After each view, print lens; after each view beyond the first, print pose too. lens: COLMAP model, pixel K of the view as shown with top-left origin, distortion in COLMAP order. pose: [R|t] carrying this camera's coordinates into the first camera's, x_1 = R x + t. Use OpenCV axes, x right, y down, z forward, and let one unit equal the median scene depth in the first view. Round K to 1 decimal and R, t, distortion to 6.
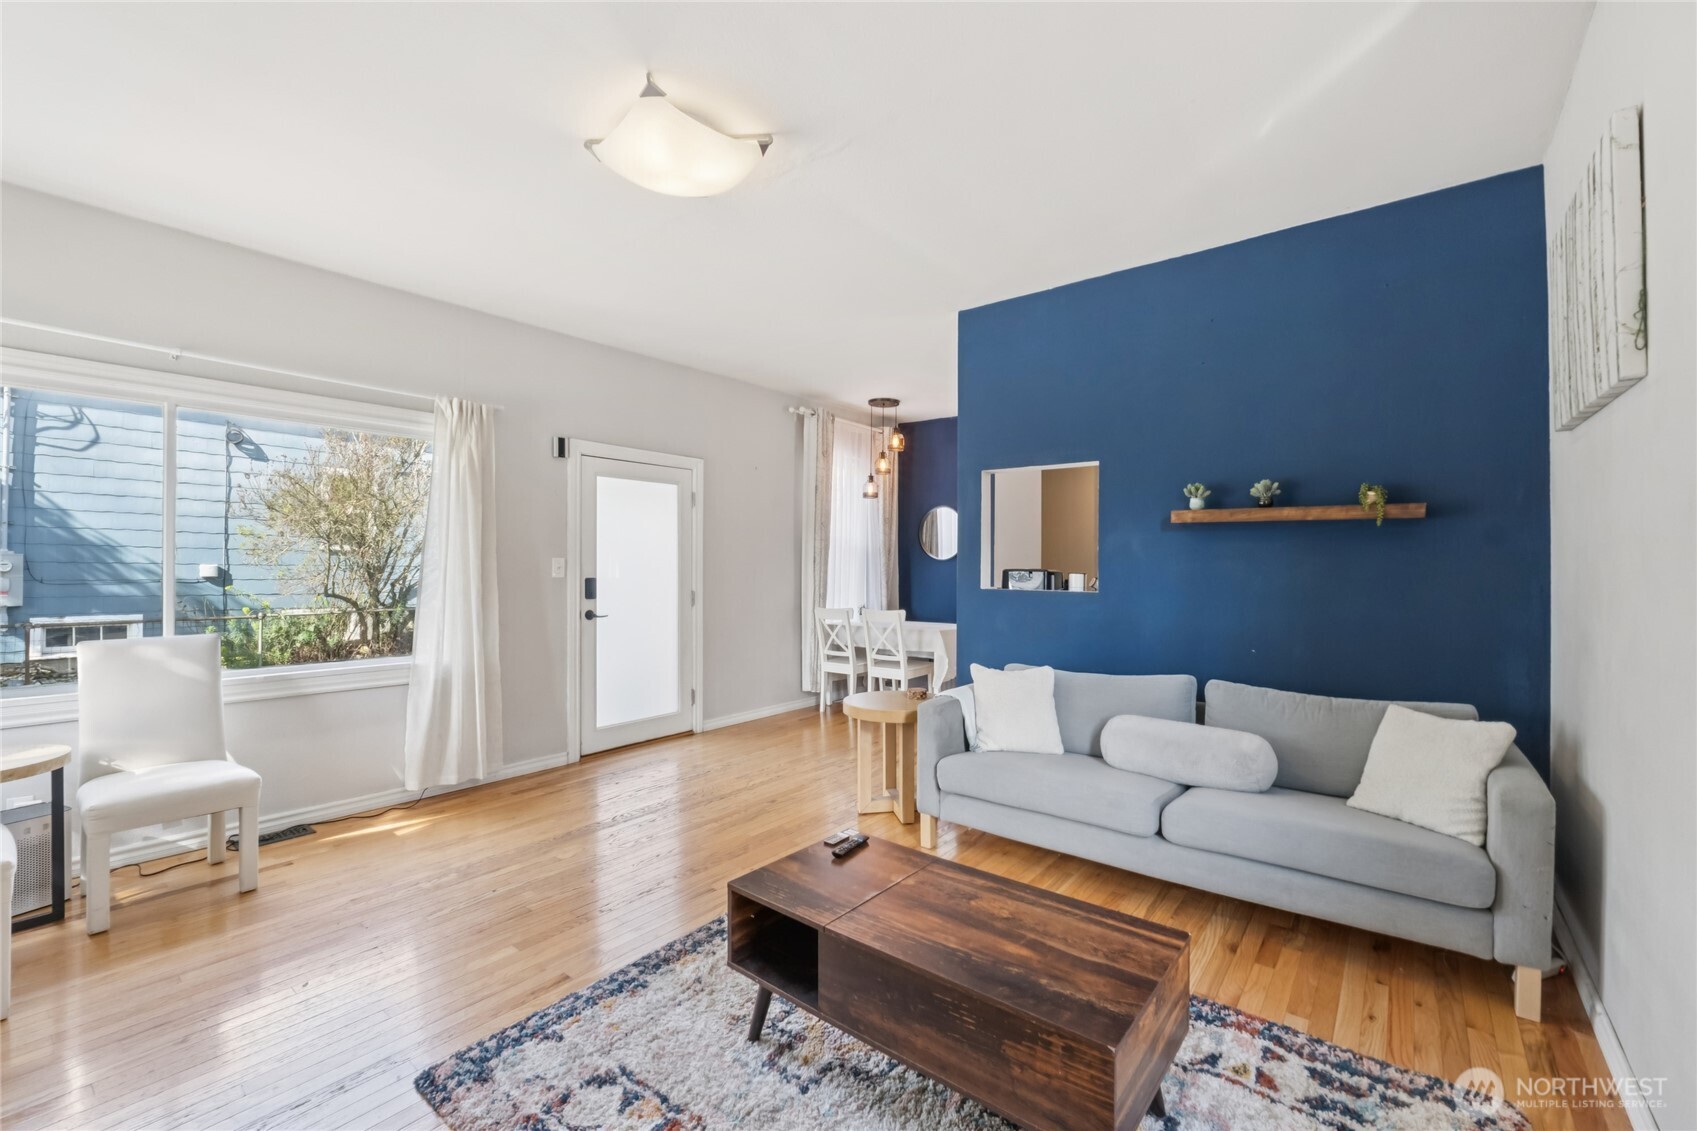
lens RADIAL K [[706.2, 0, 846.6], [0, 706.2, 566.0], [0, 0, 1]] dist [-0.006339, -0.000159]
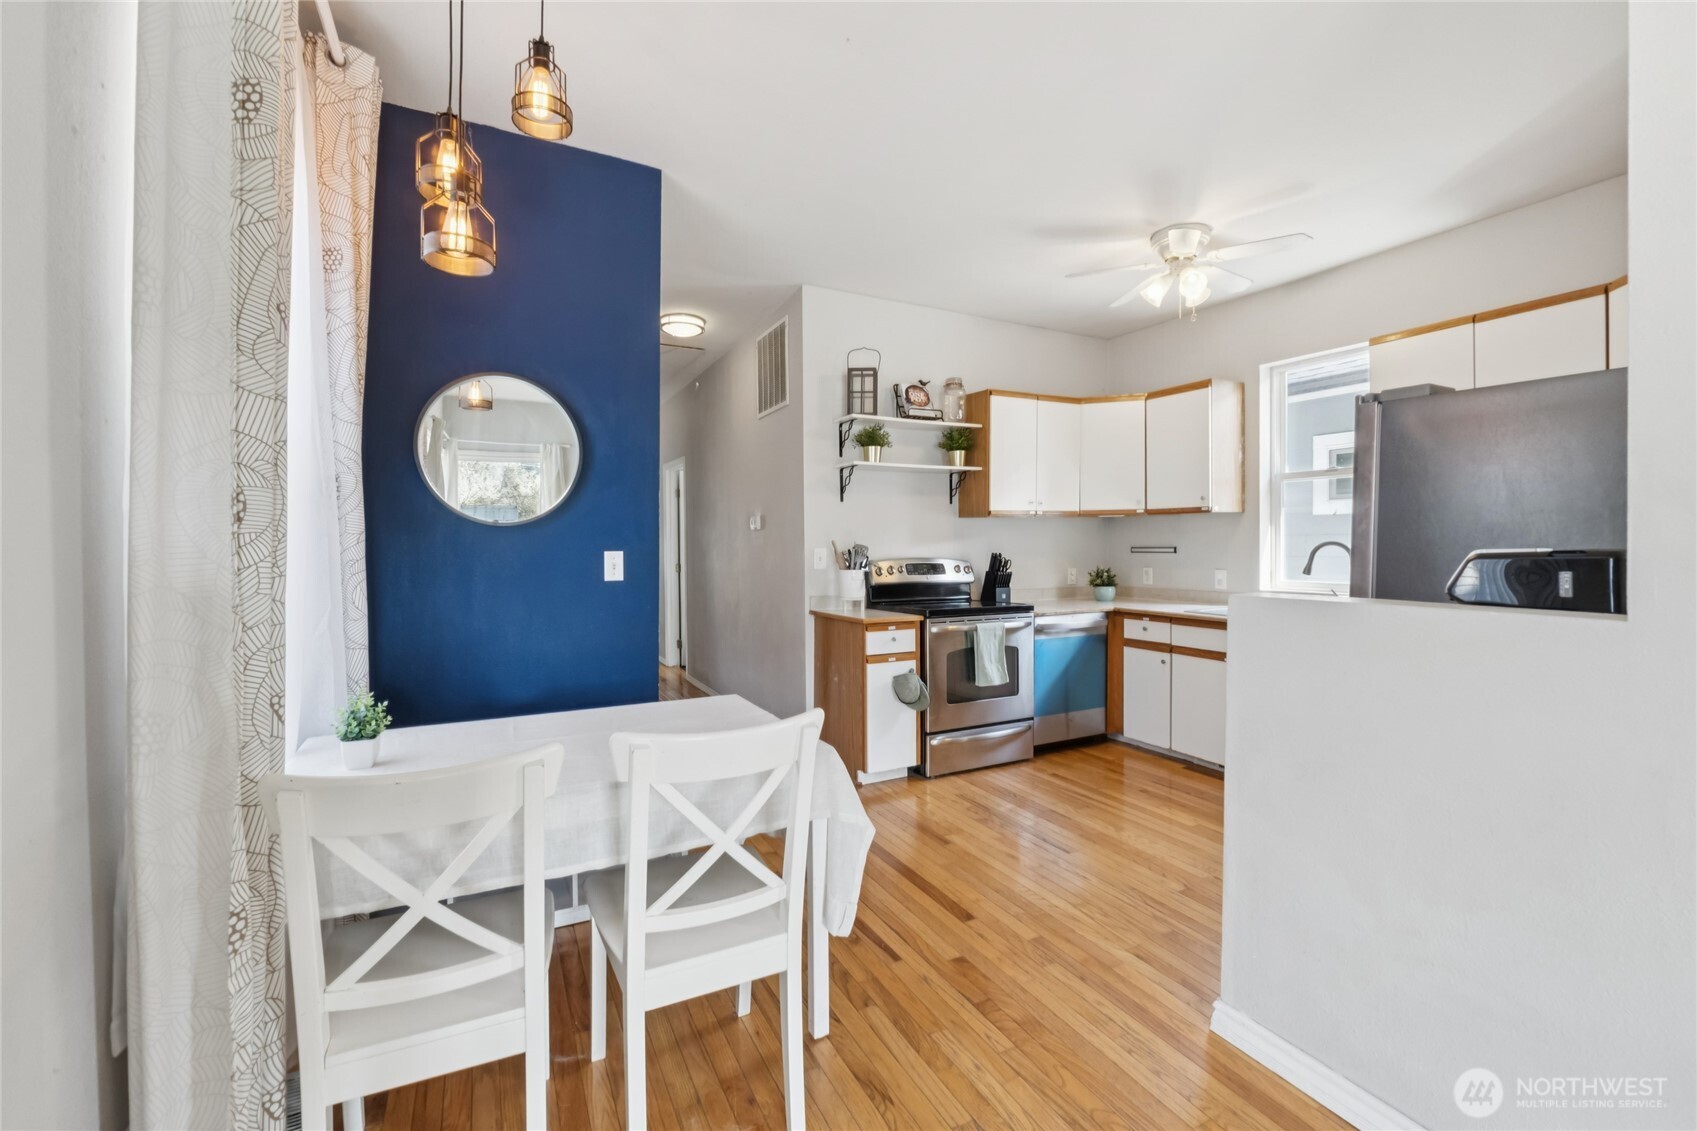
lens RADIAL K [[714.3, 0, 846.2], [0, 714.3, 549.0], [0, 0, 1]] dist [-0.001359, -0.000394]
pose [[0.415753, -0.010988, 0.909411, -0.168102], [0.001024, 0.999932, 0.011614, -0.000343], [-0.909477, -0.003898, 0.415736, 0.934961]]
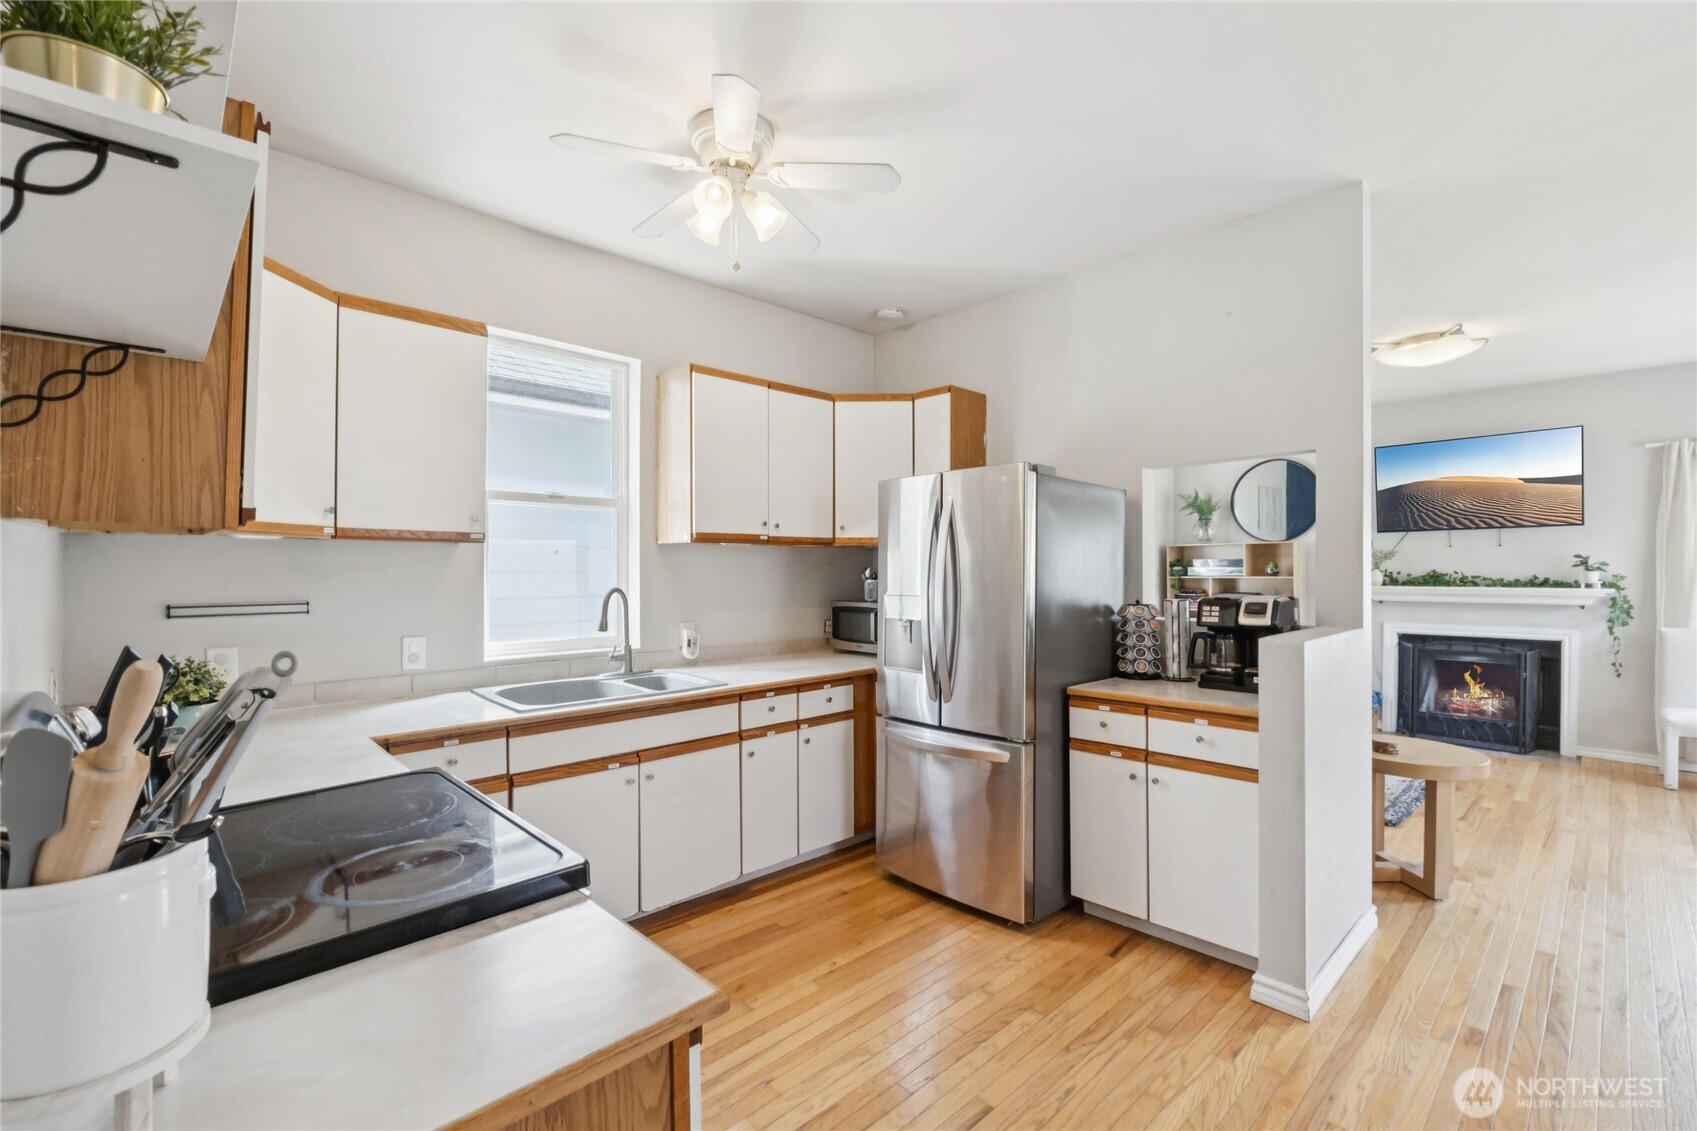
lens RADIAL K [[731.1, 0, 849.2], [0, 731.1, 572.4], [0, 0, 1]] dist [-0.004025, -0.000878]
pose [[-0.990220, -0.003412, 0.139472, 0.421677], [-0.003389, 0.999994, 0.000403, -0.012257], [-0.139473, -0.000074, -0.990226, 1.358376]]
